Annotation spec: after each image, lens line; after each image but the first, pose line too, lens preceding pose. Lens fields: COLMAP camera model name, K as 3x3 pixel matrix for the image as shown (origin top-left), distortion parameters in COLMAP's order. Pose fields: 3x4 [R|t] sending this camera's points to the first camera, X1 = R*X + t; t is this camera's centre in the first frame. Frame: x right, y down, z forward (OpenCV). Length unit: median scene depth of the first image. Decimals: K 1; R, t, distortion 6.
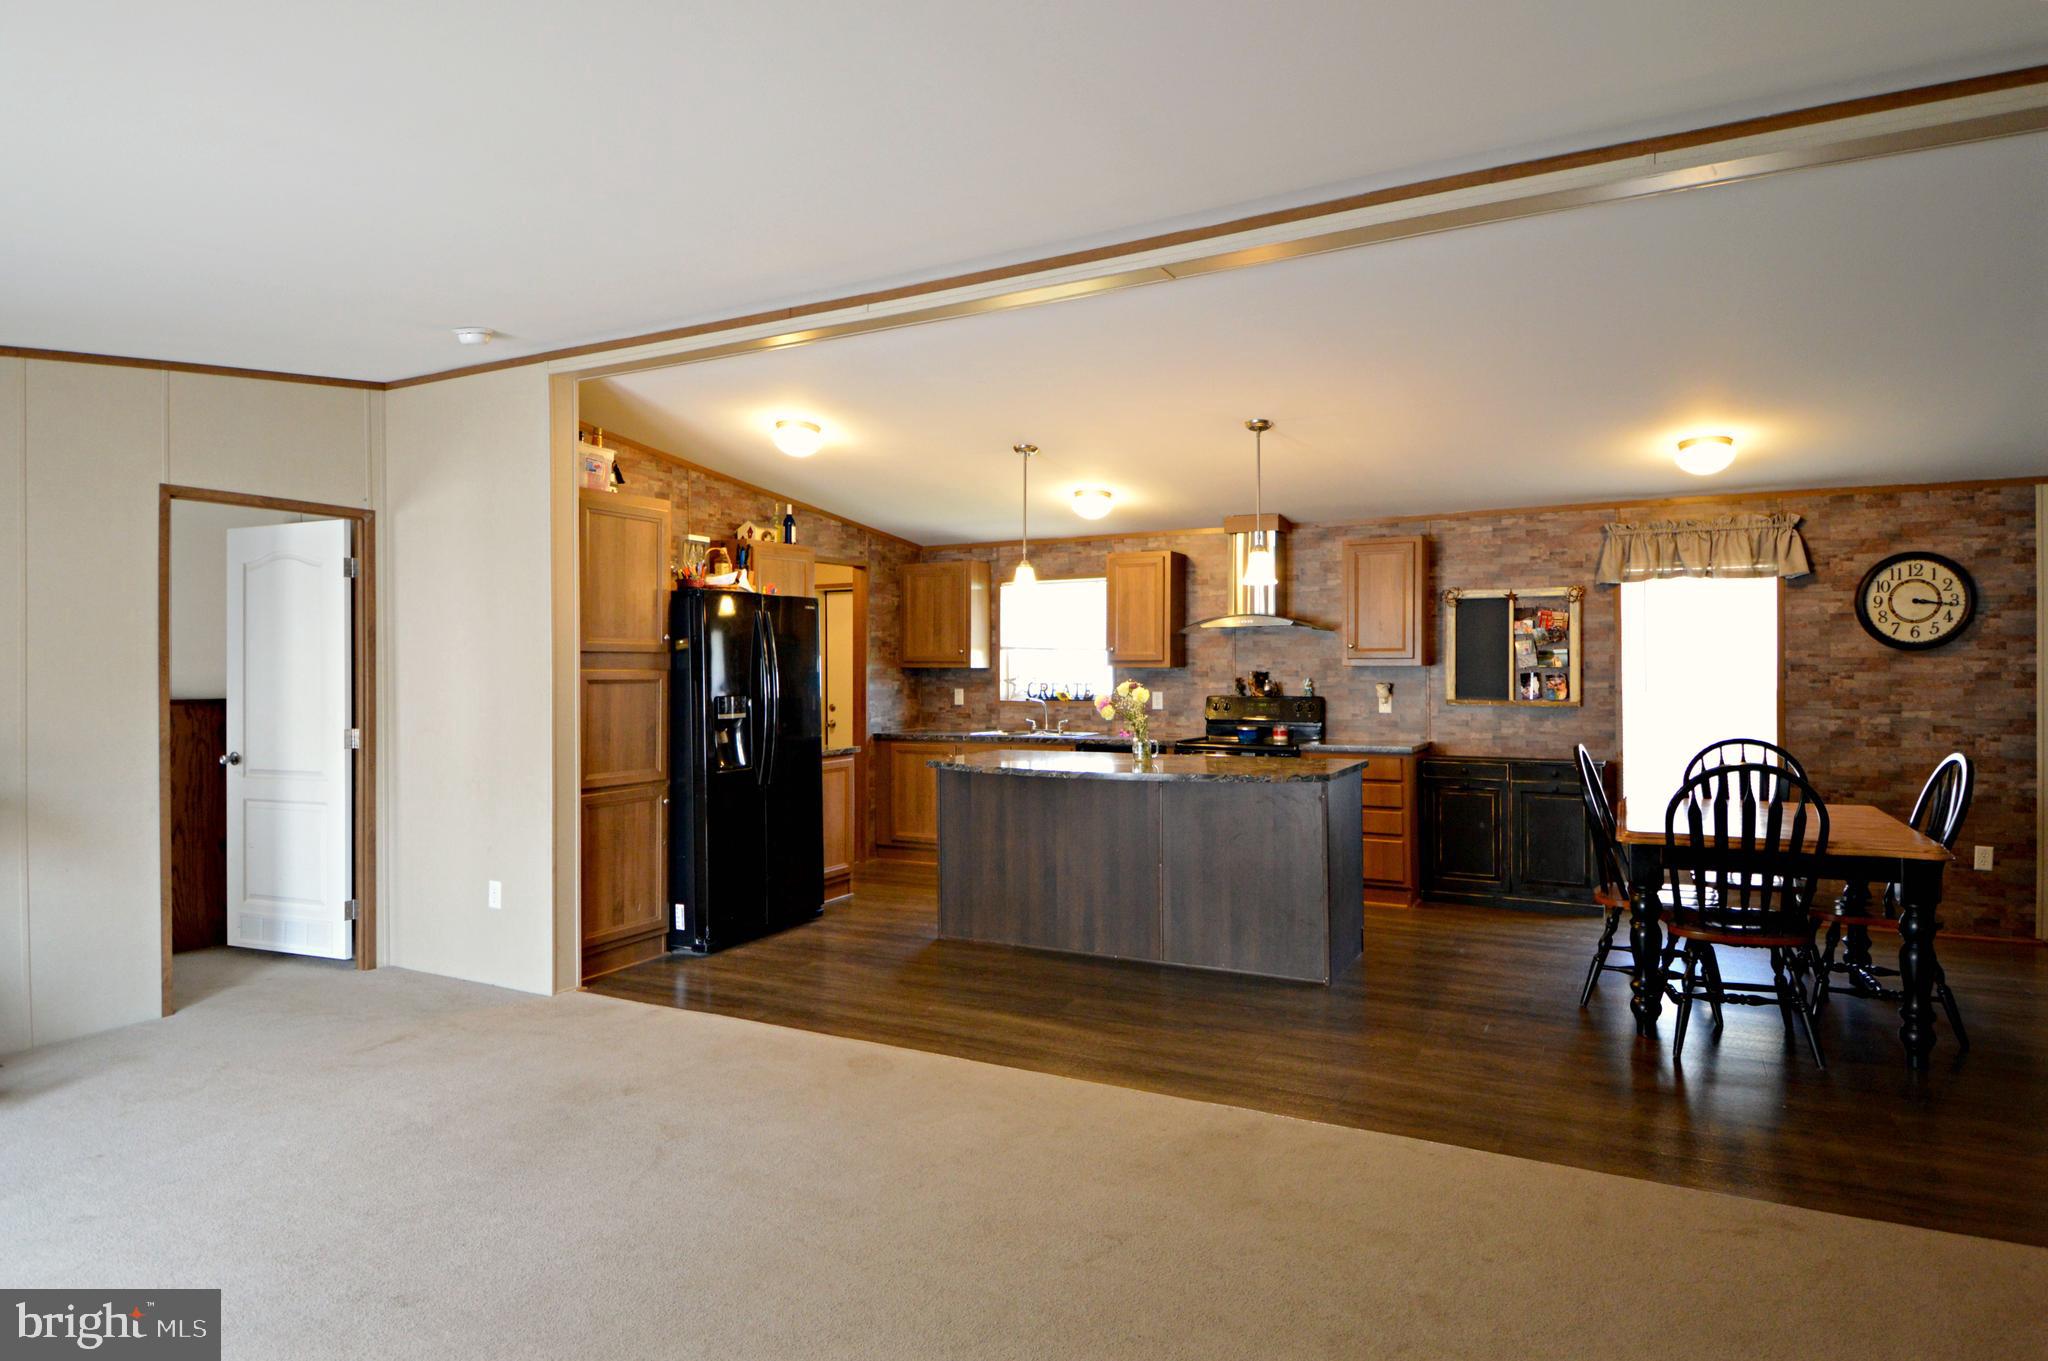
lens RADIAL K [[1153.1, 0, 1016.1], [0, 1153.1, 675.6], [0, 0, 1]] dist [0.002498, 0.000276]
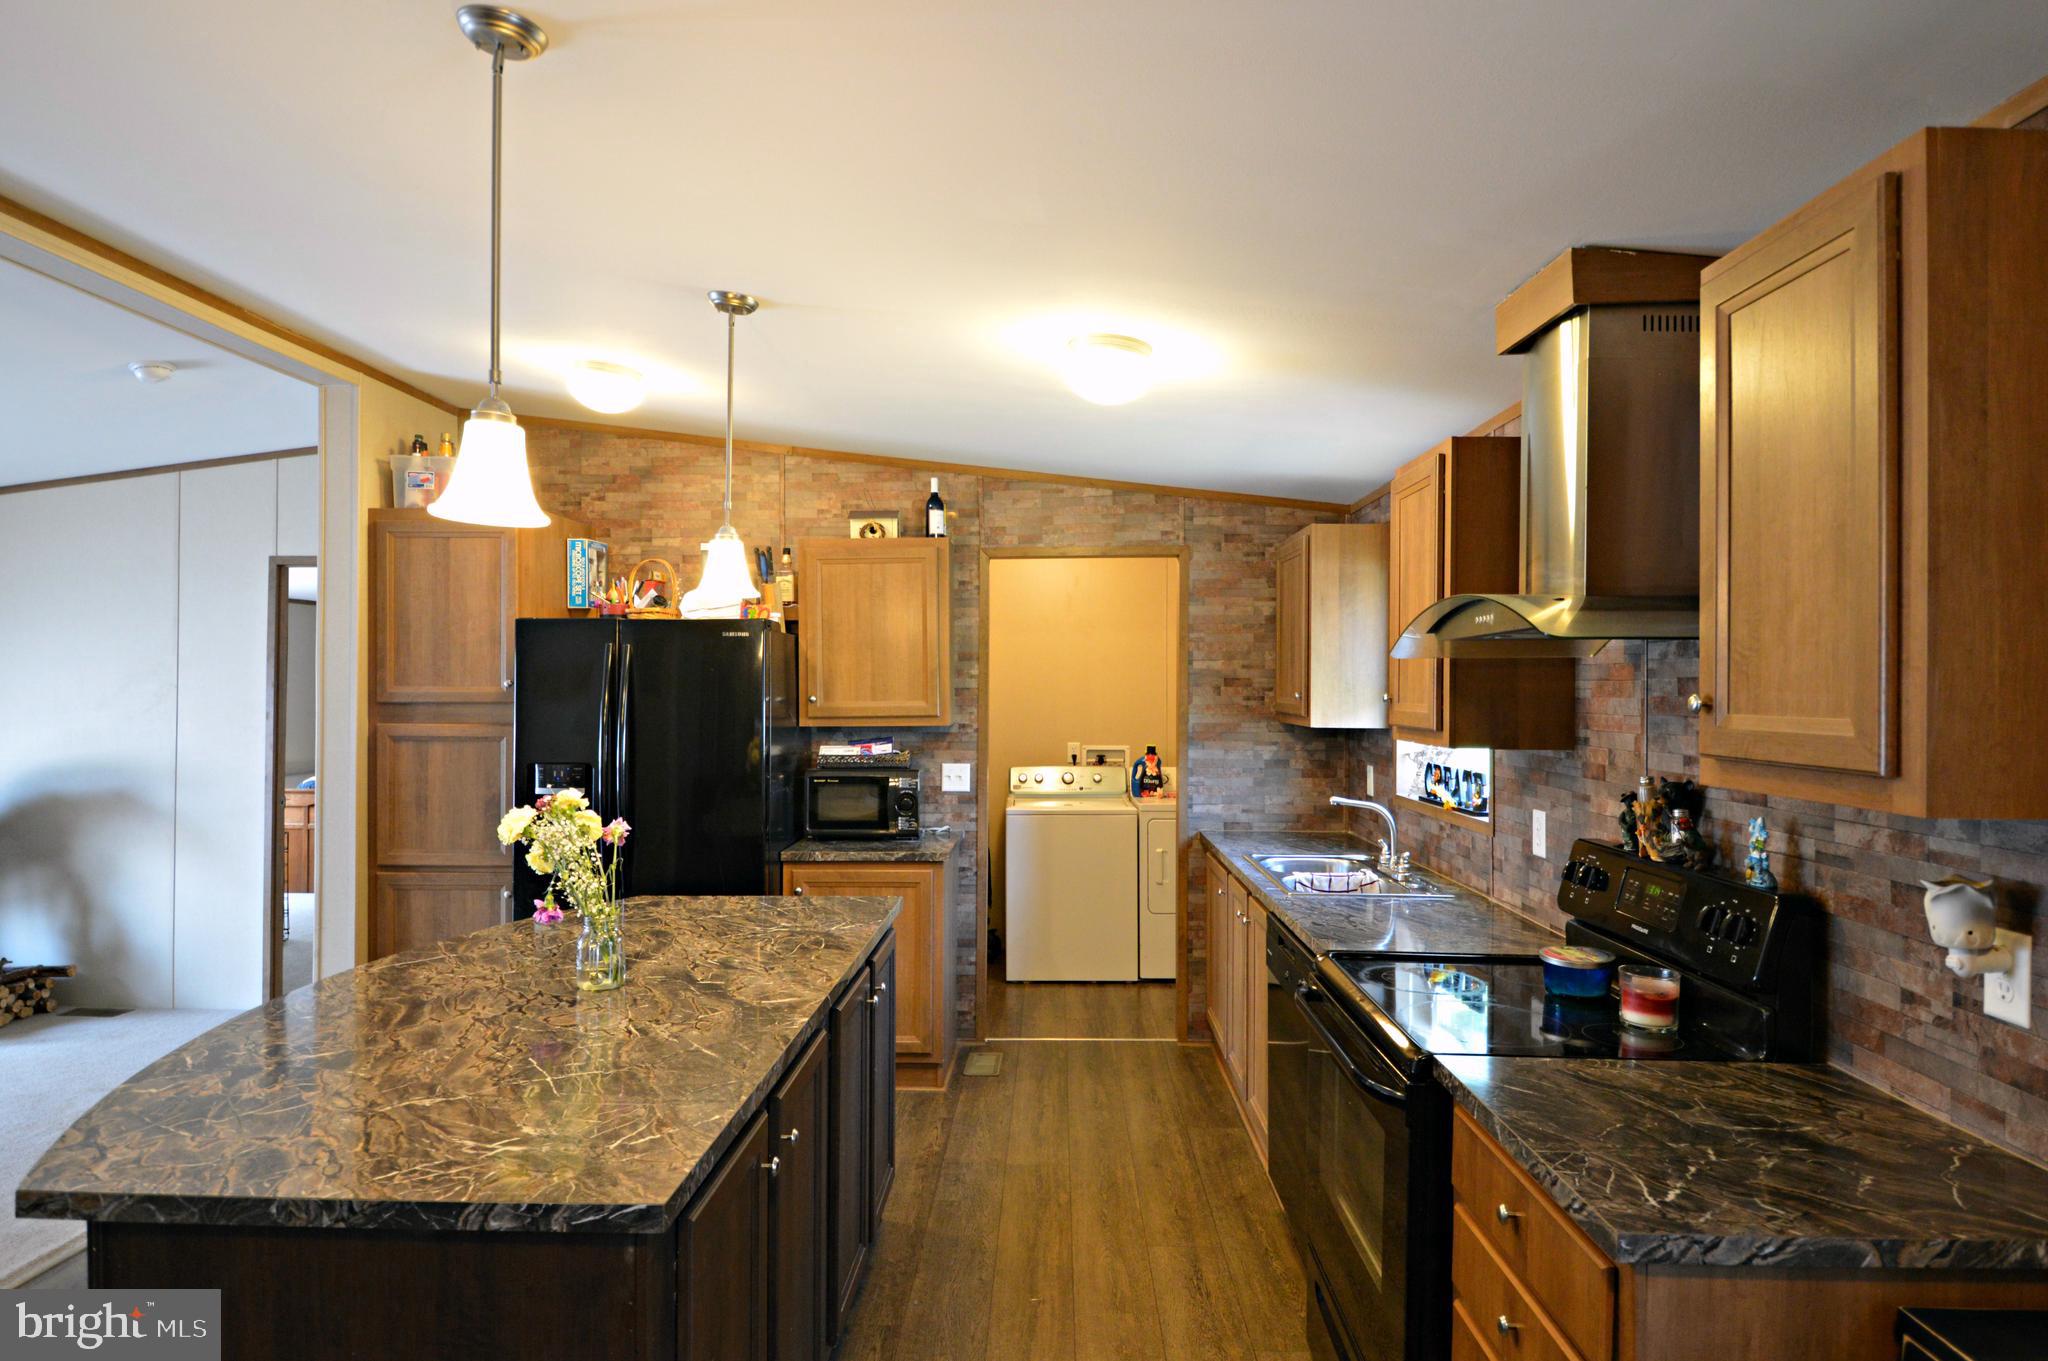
lens RADIAL K [[1160.5, 0, 1021.6], [0, 1160.5, 674.9], [0, 0, 1]] dist [0.033329, -0.044276]
pose [[0.450389, -0.004571, -0.892821, 0.441030], [-0.012577, 0.999855, -0.011464, -0.027181], [0.892744, 0.016392, 0.450266, 0.760645]]
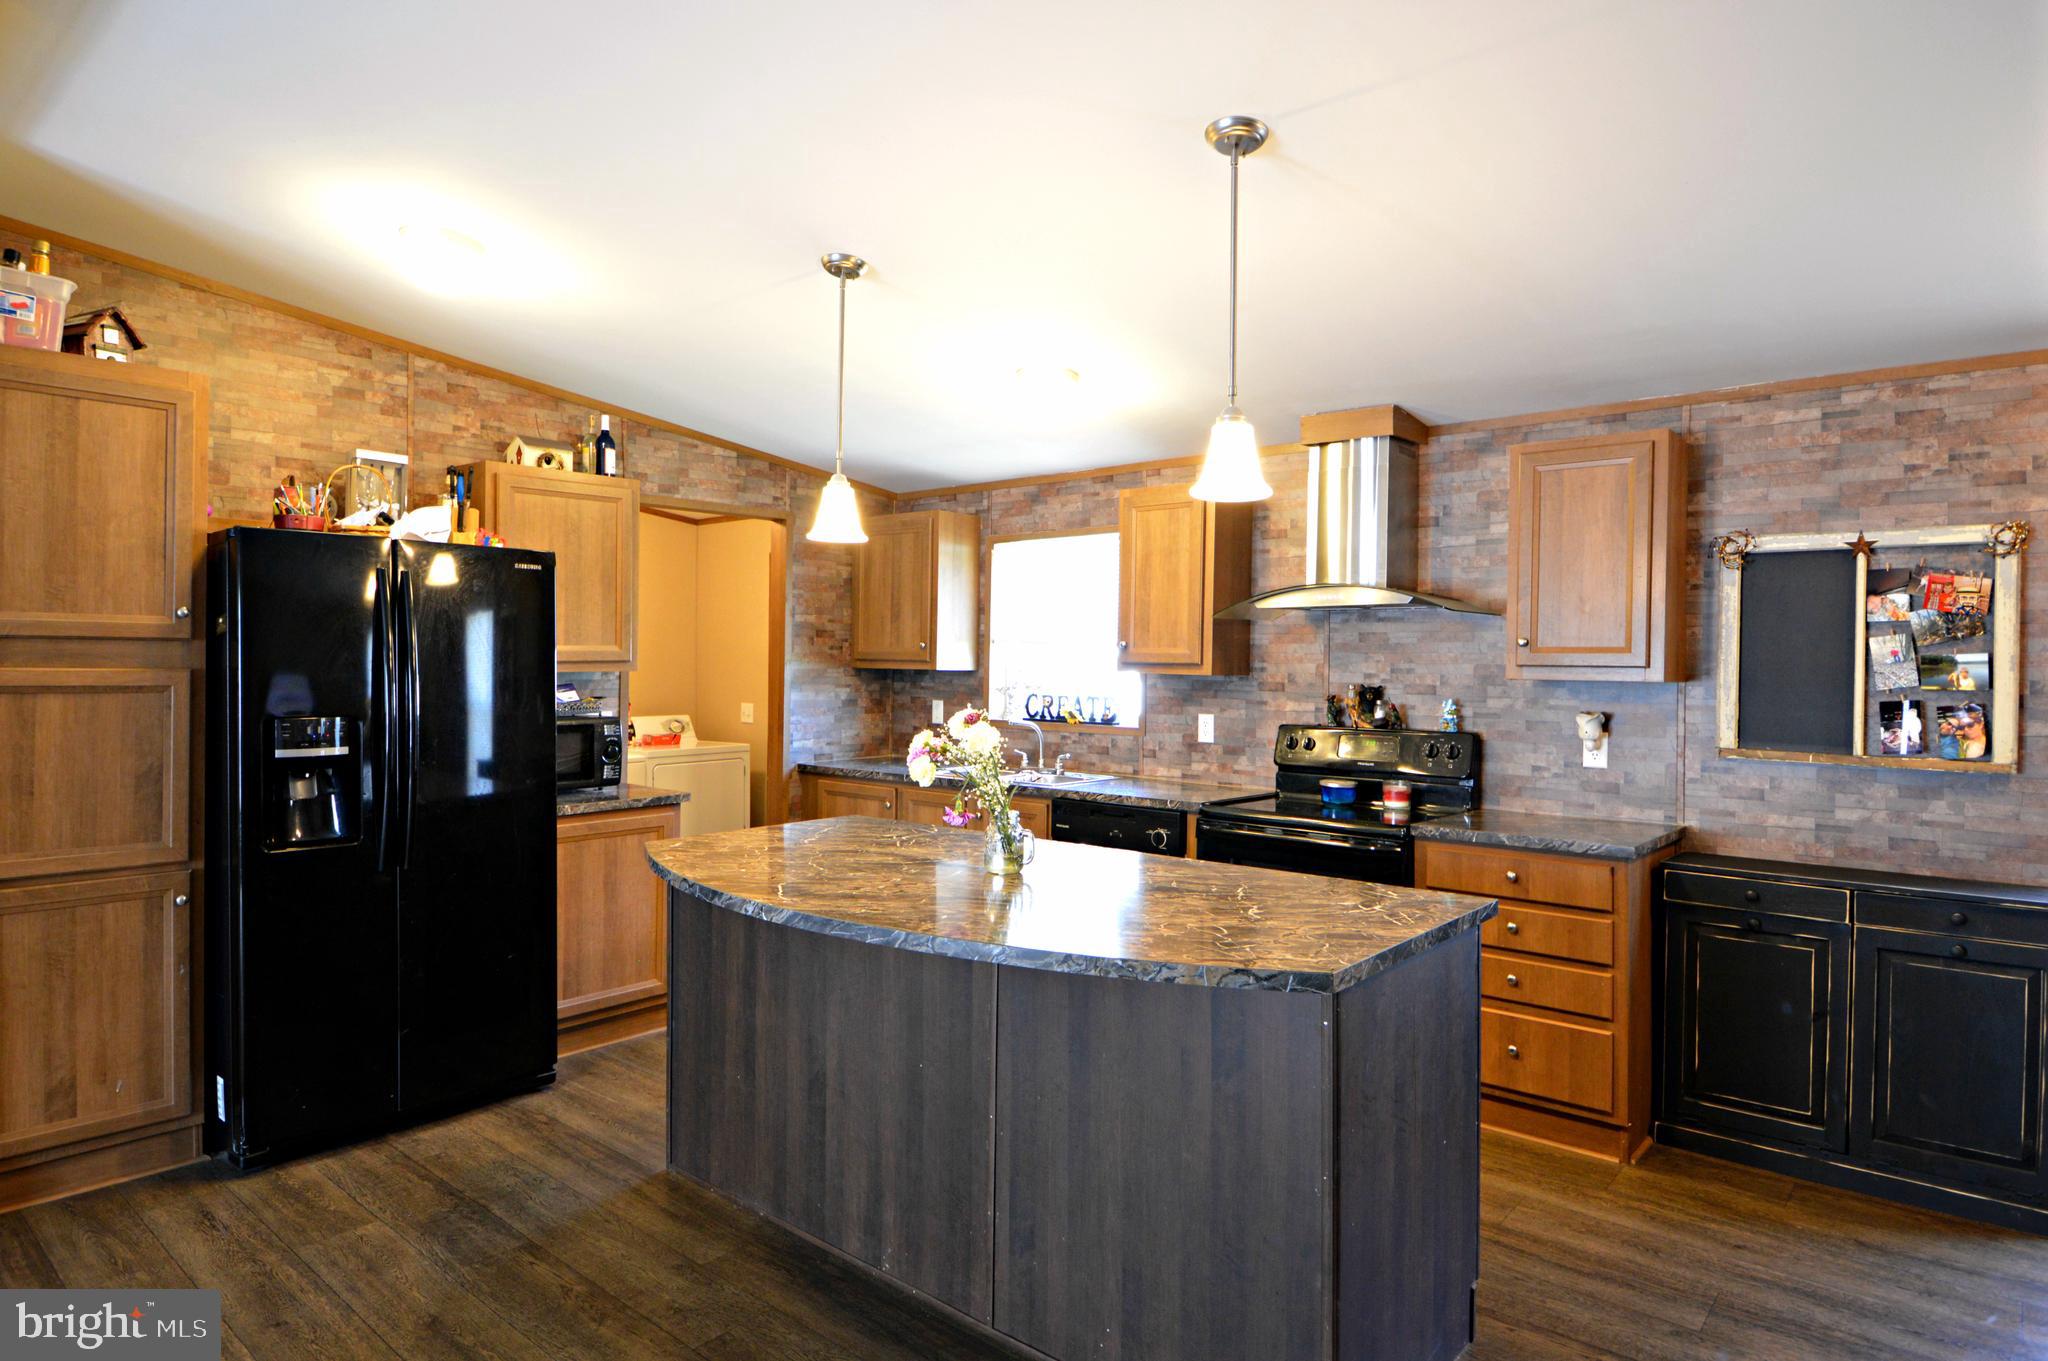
lens RADIAL K [[1150.8, 0, 1017.7], [0, 1150.8, 672.2], [0, 0, 1]] dist [0.022247, -0.041528]
pose [[0.977050, 0.016323, -0.212382, 0.174610], [-0.016255, 0.999866, 0.002063, -0.009093], [0.212387, 0.001437, 0.977185, 0.425241]]
